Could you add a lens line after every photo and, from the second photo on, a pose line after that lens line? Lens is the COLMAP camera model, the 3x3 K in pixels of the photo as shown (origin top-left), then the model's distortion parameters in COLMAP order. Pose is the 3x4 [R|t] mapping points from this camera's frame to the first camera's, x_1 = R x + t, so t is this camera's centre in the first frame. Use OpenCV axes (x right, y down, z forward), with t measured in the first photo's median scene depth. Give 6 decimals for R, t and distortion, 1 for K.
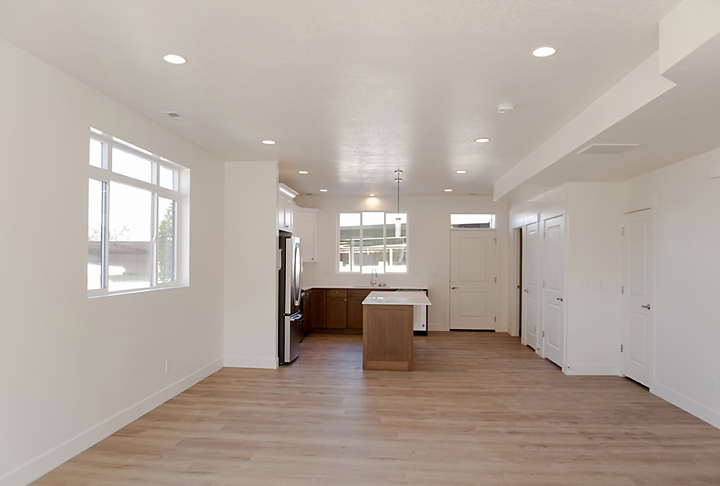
lens RADIAL K [[489.0, 0, 360.0], [0, 489.0, 243.0], [0, 0, 1]] dist [-0.005208, -0.002169]
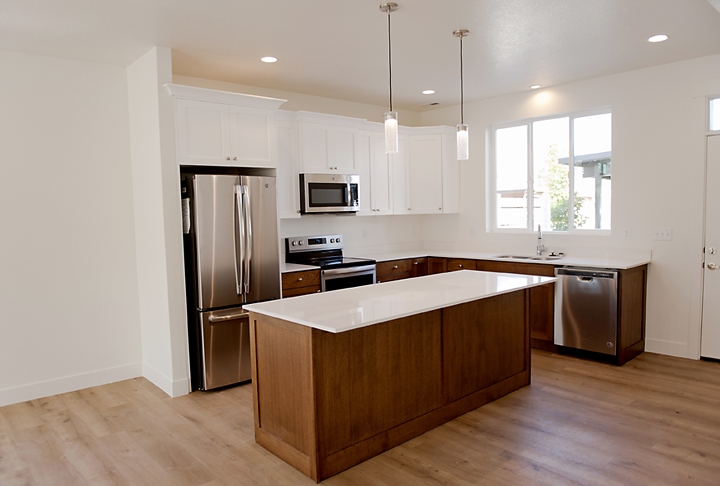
lens RADIAL K [[489.0, 0, 360.0], [0, 489.0, 243.0], [0, 0, 1]] dist [-0.005208, -0.002169]
pose [[0.722220, 0.026492, -0.691156, 0.557805], [0.047937, 0.994946, 0.088227, 0.033547], [0.690000, -0.096851, 0.717300, 1.009004]]
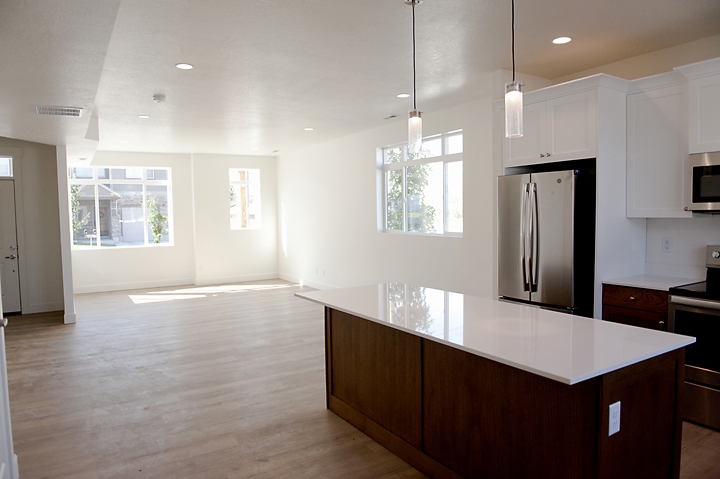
lens RADIAL K [[499.1, 0, 371.8], [0, 499.1, 240.6], [0, 0, 1]] dist [-0.034974, -0.000583]
pose [[-0.787461, 0.039937, -0.615069, 0.564568], [0.028354, 0.999189, 0.028576, 0.066388], [0.615712, 0.005063, -0.787955, 2.008355]]
